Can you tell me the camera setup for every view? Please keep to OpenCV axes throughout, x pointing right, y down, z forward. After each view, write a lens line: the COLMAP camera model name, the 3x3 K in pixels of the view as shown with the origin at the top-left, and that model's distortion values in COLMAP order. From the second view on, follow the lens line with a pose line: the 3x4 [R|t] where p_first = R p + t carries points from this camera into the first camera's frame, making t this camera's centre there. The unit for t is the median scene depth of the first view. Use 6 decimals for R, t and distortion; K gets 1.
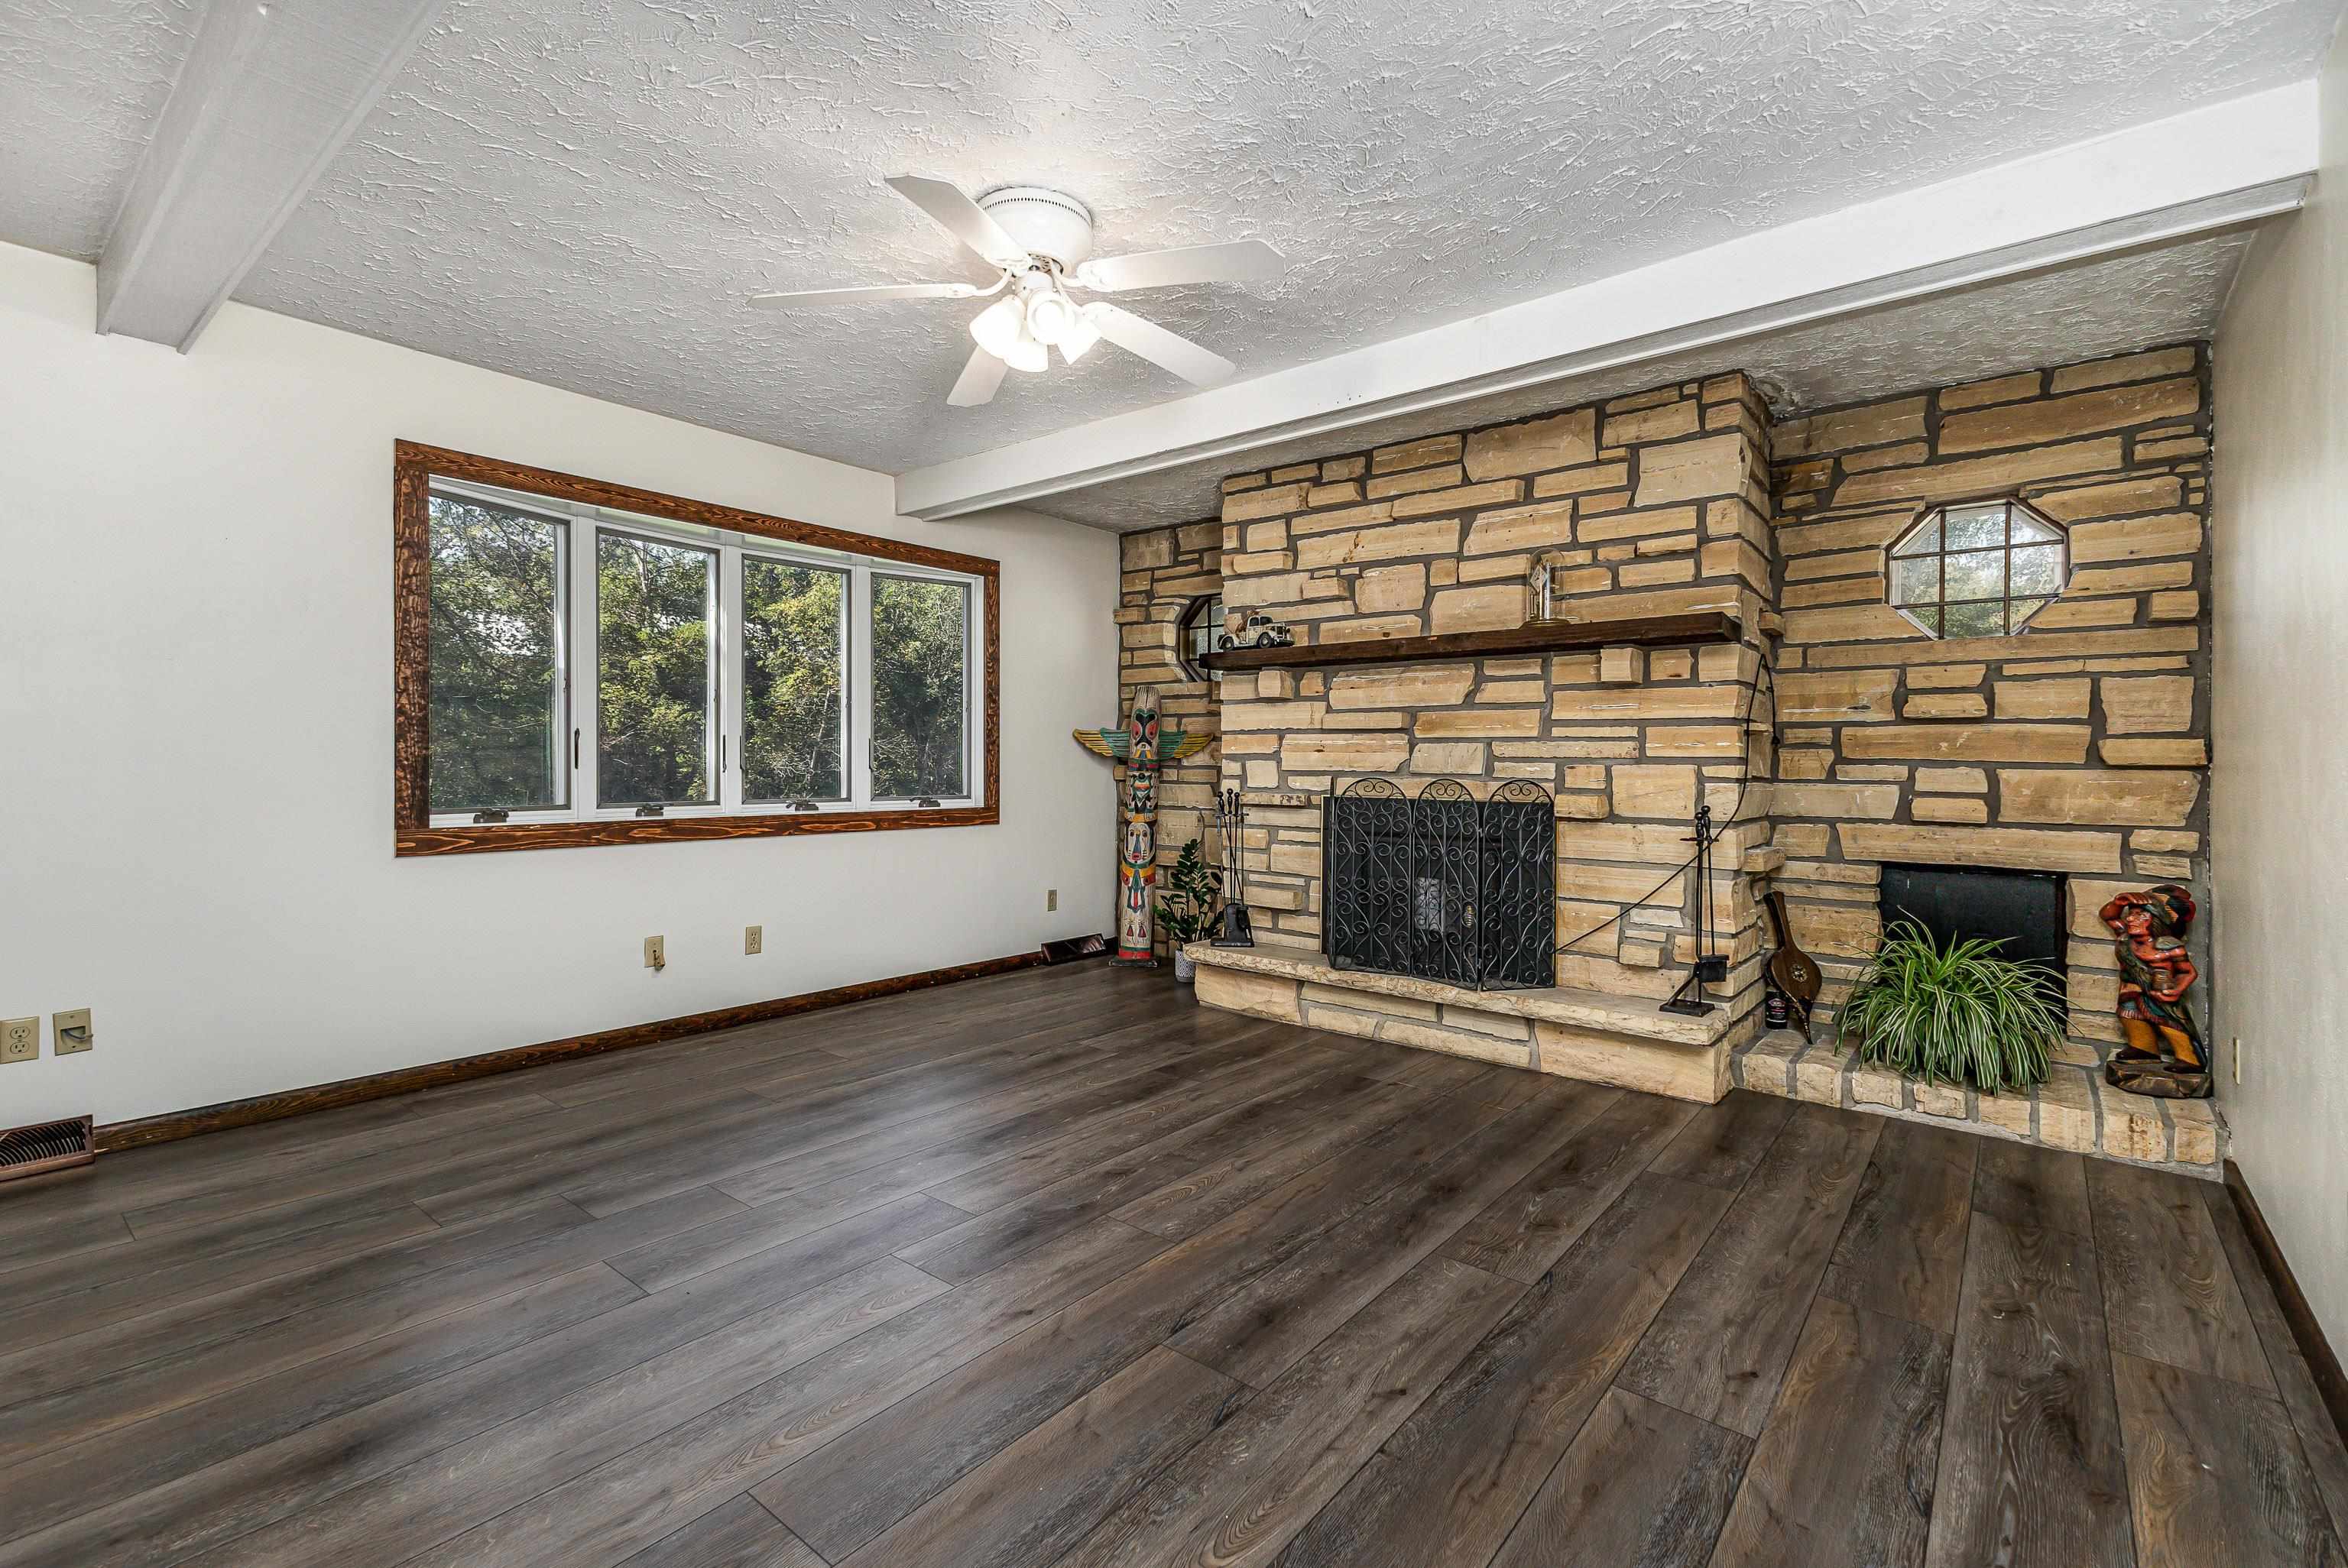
lens RADIAL K [[1028.9, 0, 1188.7], [0, 1028.9, 768.8], [0, 0, 1]] dist [0.008824, -0.001118]
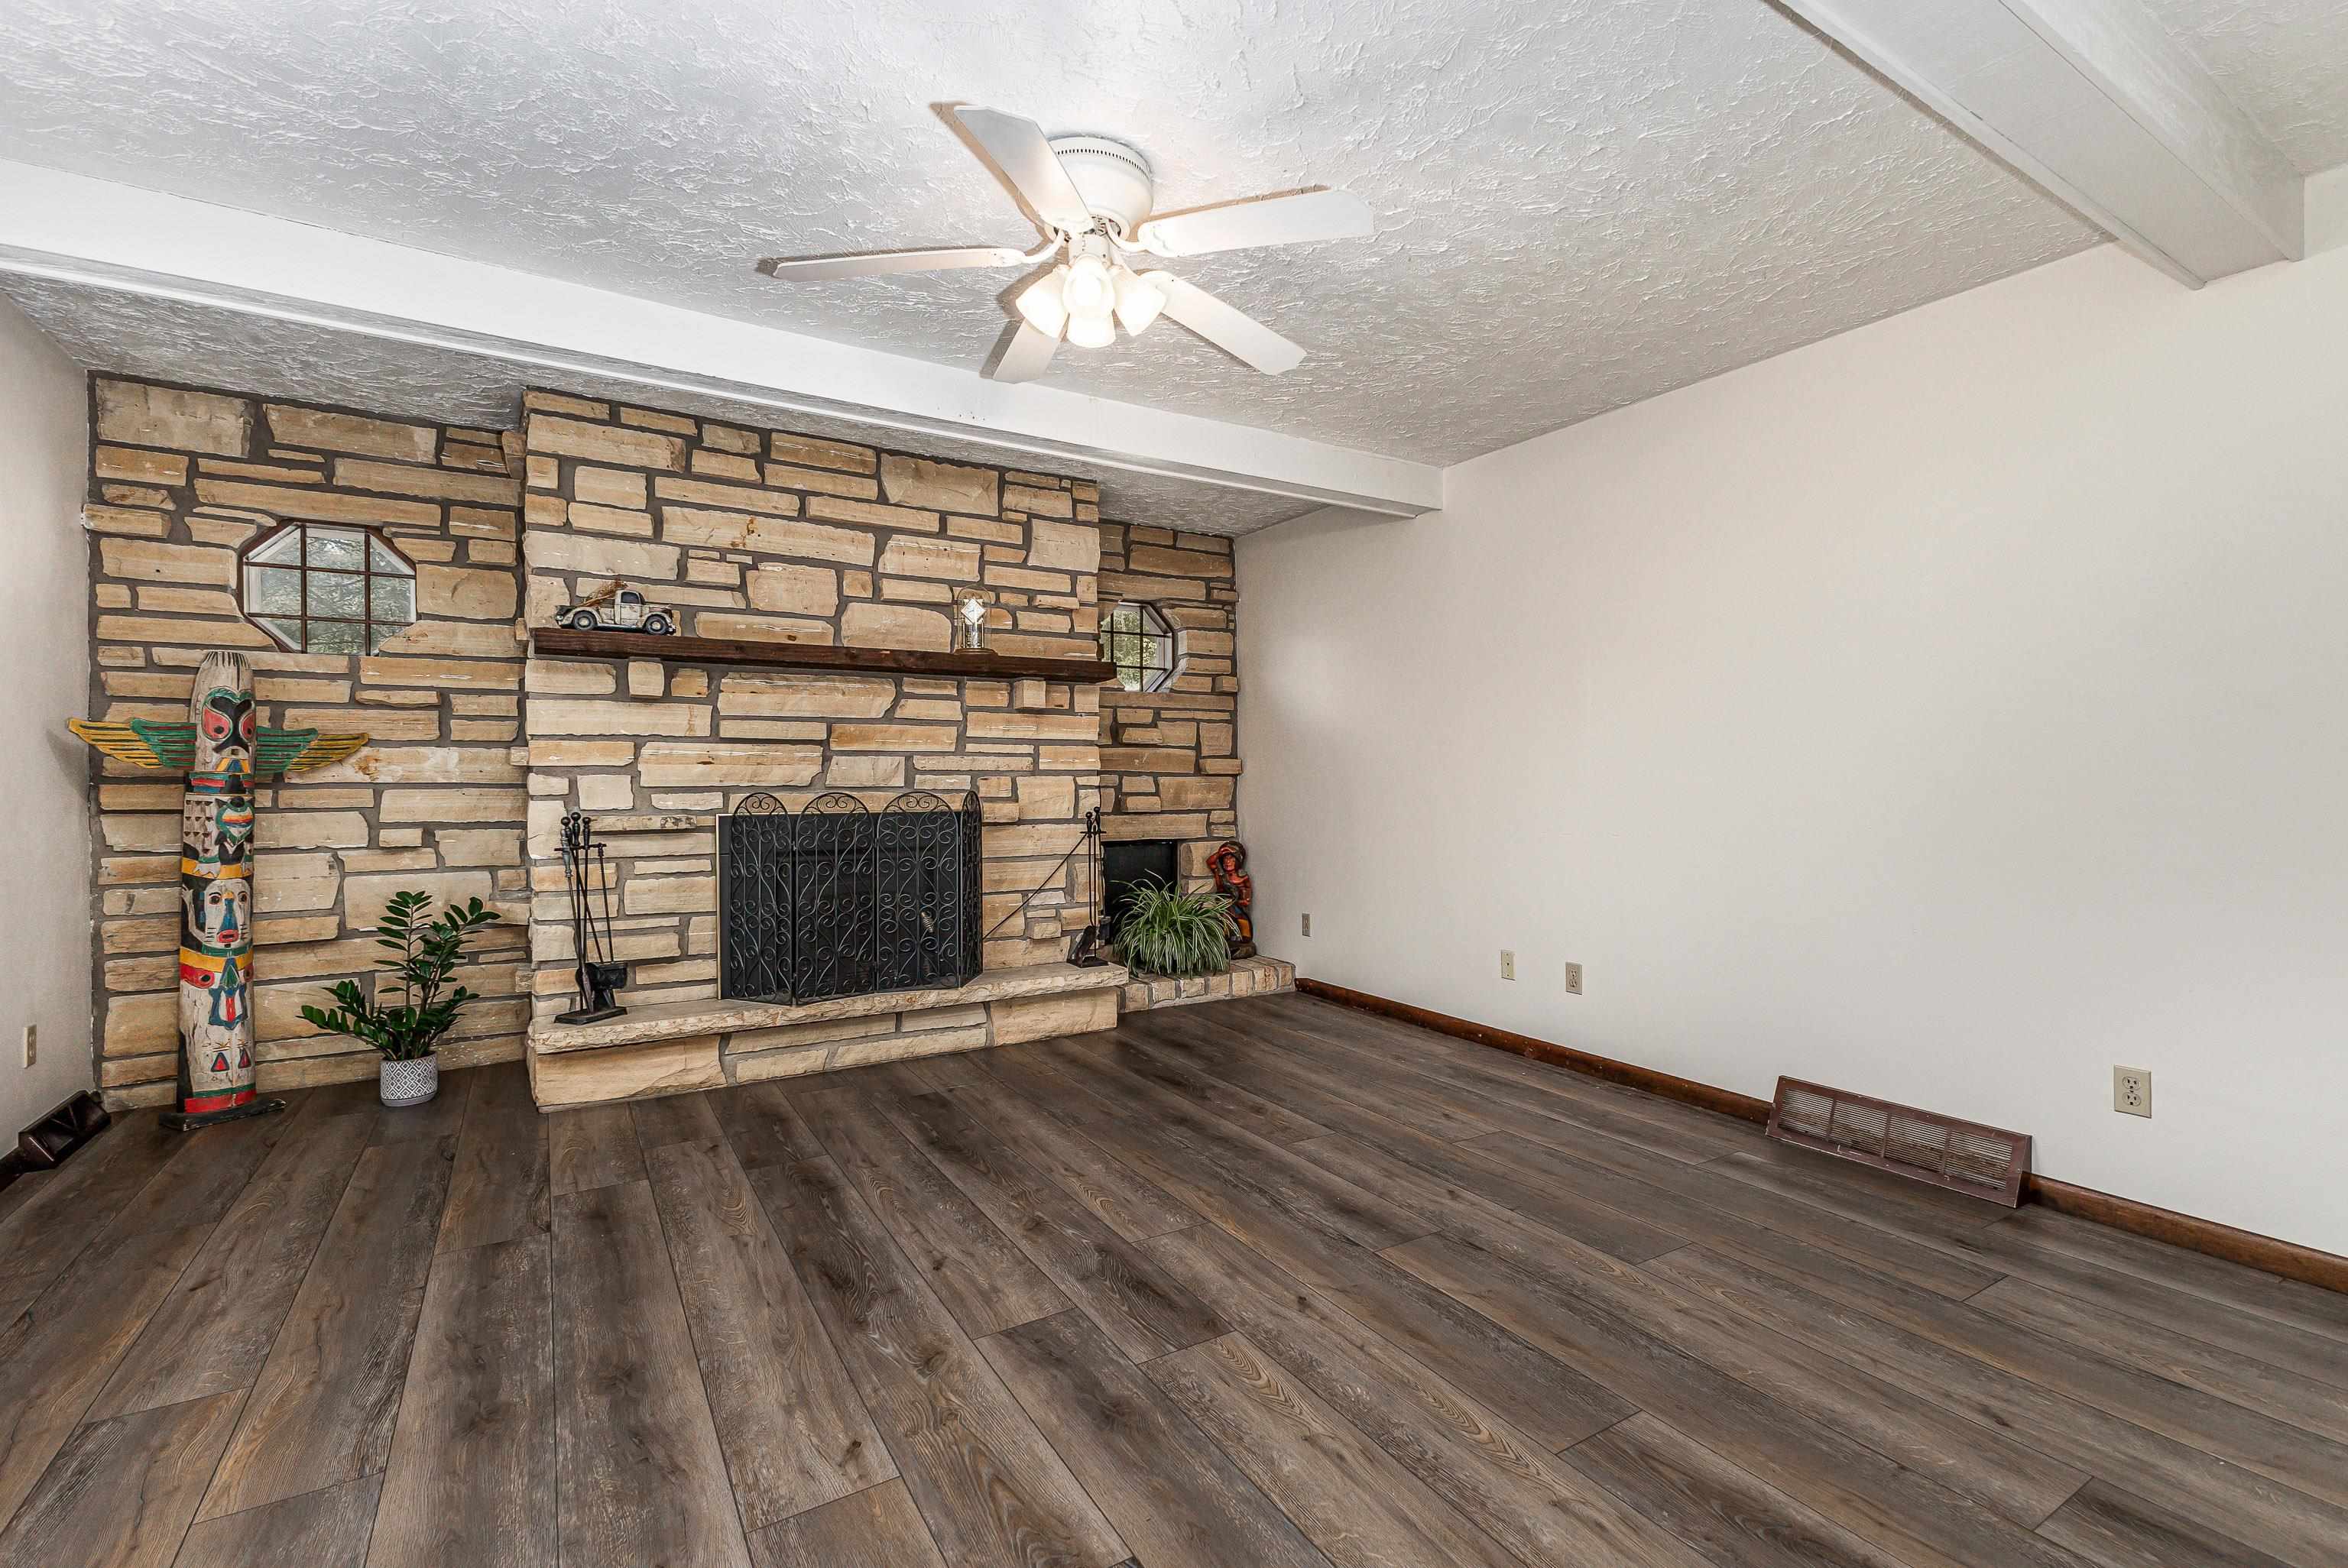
lens RADIAL K [[1028.9, 0, 1182.9], [0, 1028.9, 784.2], [0, 0, 1]] dist [0.008824, -0.001118]
pose [[0.339819, -0.016361, 0.940348, -0.659976], [0.009600, 0.999857, 0.013927, -0.009901], [-0.940442, 0.004295, 0.339928, 0.419175]]
